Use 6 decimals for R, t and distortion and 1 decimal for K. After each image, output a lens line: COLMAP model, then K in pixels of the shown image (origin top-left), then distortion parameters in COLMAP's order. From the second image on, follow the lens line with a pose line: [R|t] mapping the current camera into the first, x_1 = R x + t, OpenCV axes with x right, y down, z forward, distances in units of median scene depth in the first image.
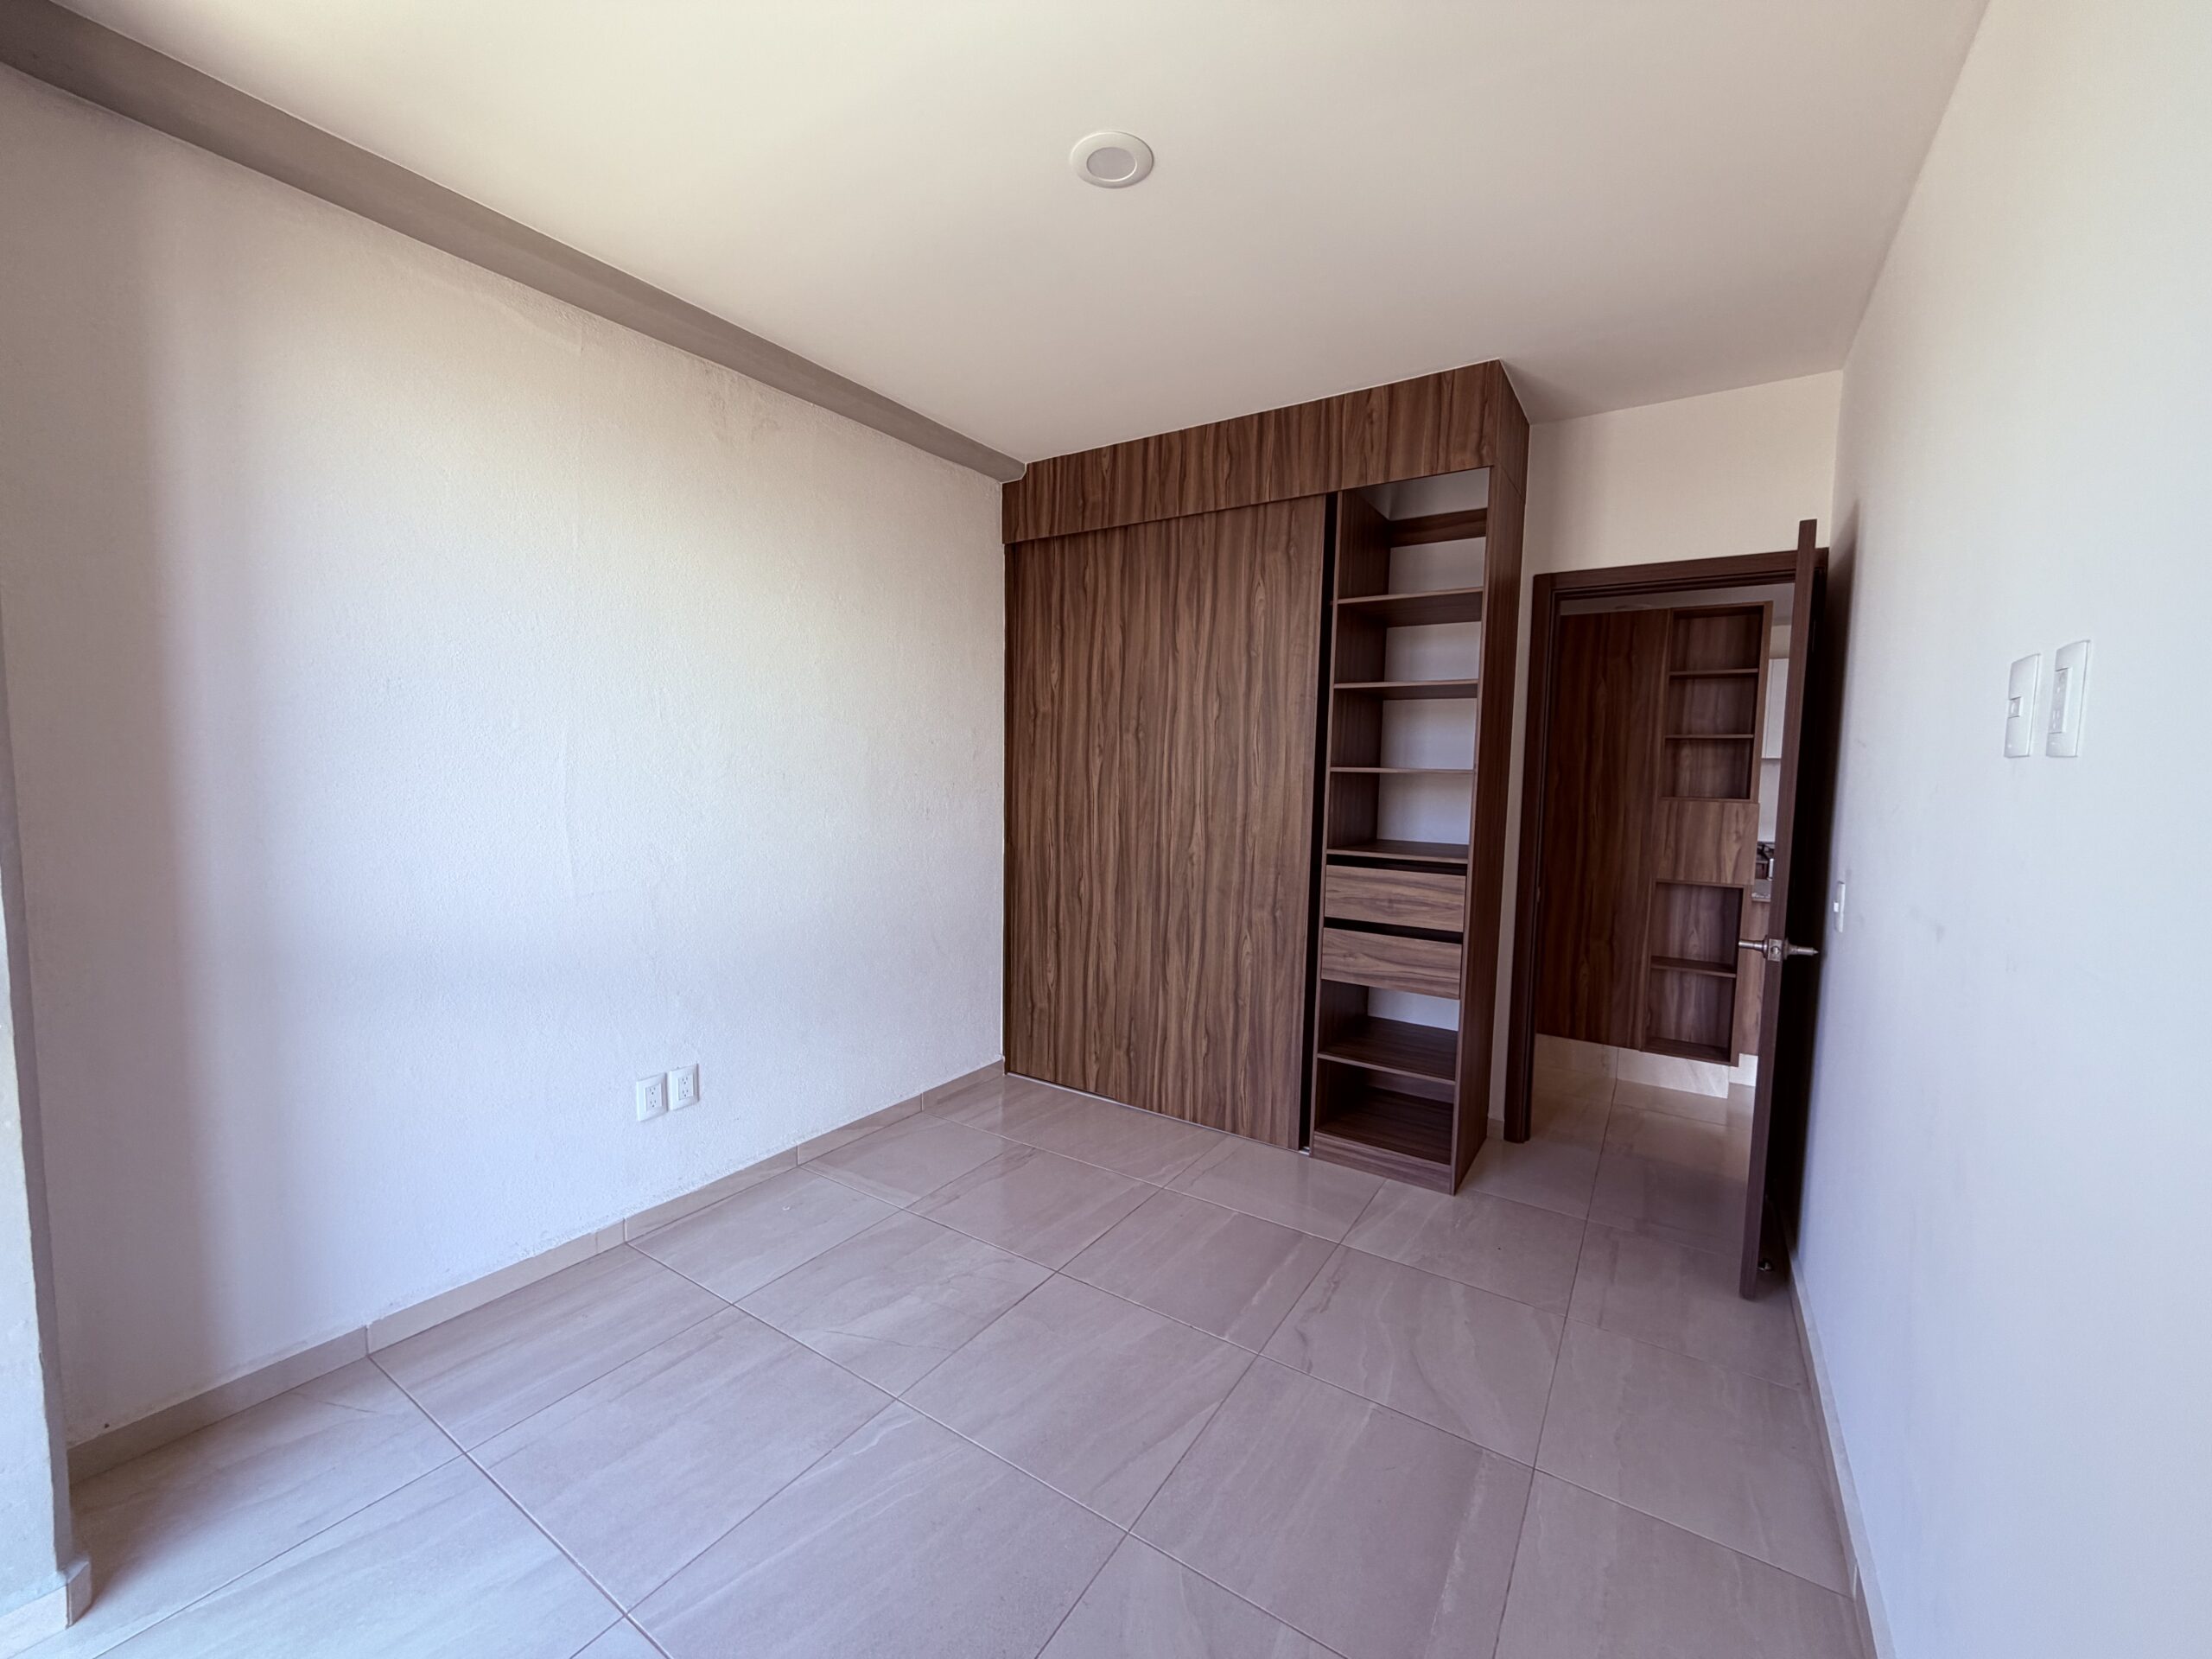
lens RADIAL K [[881.2, 0, 1098.3], [0, 881.2, 829.9], [0, 0, 1]] dist [-0.000661, 0.000093]
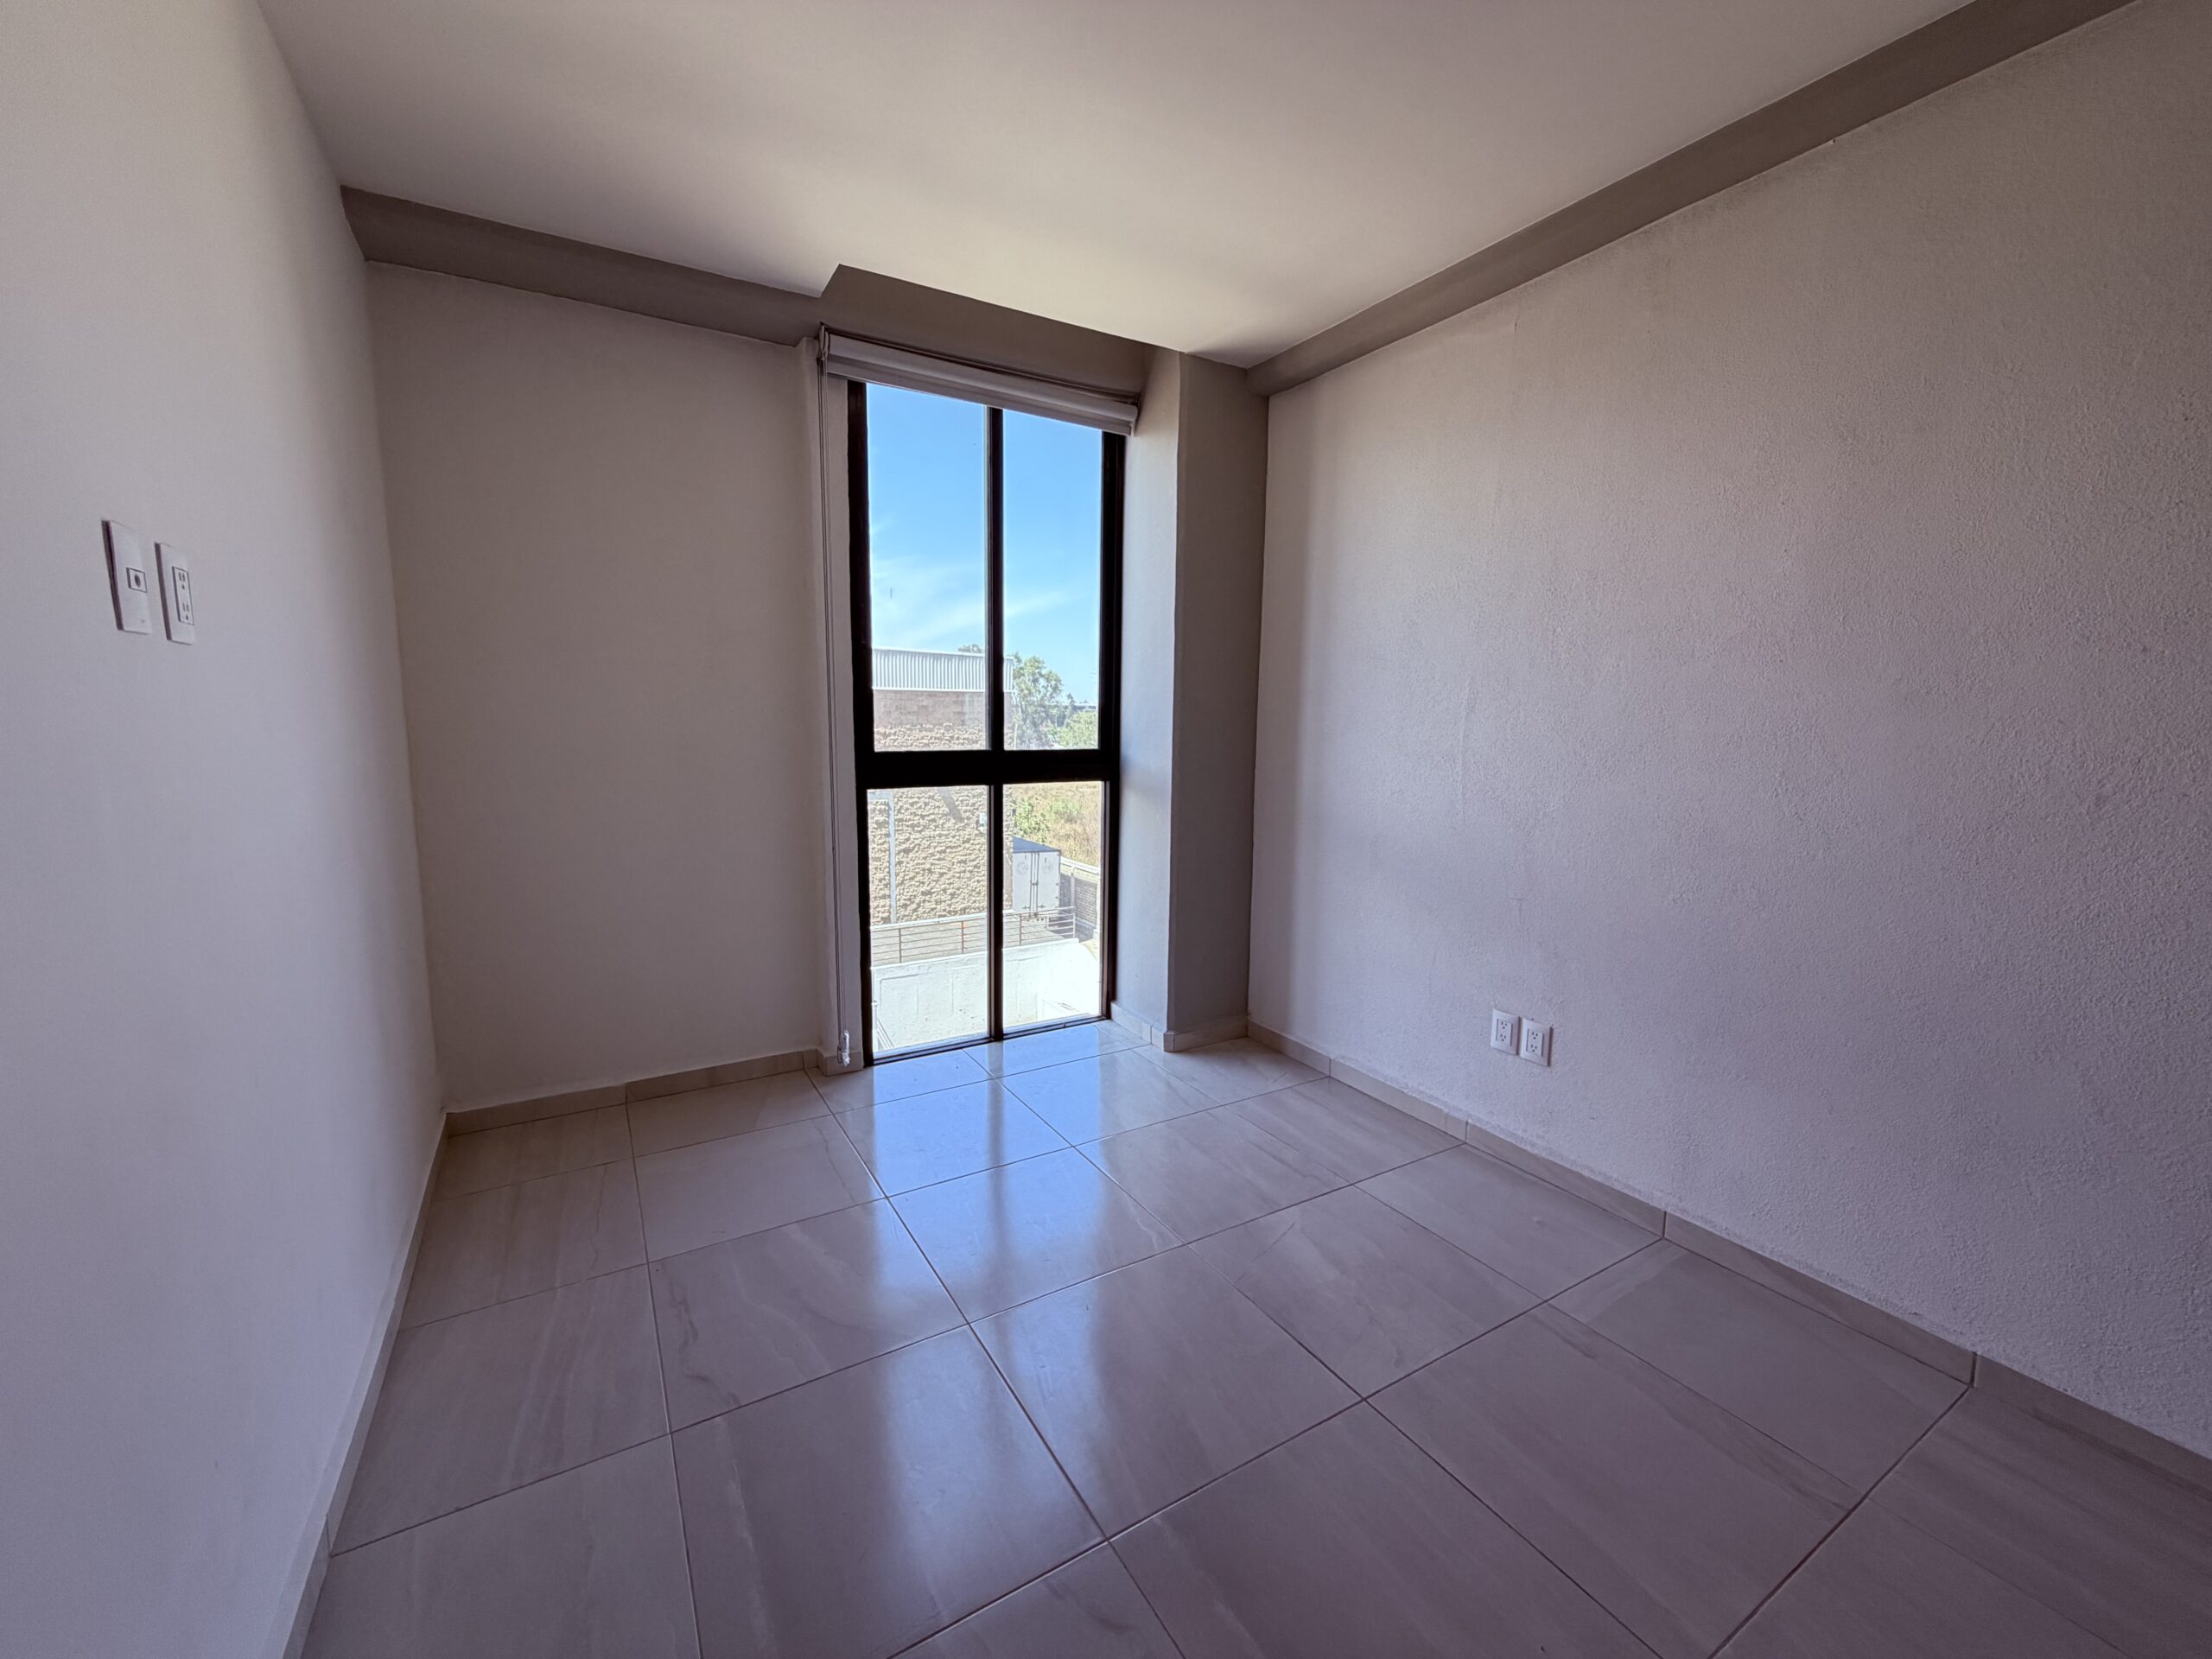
lens RADIAL K [[881.2, 0, 1098.3], [0, 881.2, 829.9], [0, 0, 1]] dist [-0.000661, 0.000093]
pose [[-0.434951, 0.094352, -0.895497, 0.628870], [-0.085050, 0.985744, 0.145170, -0.041008], [0.896428, 0.139304, -0.420726, 1.012817]]
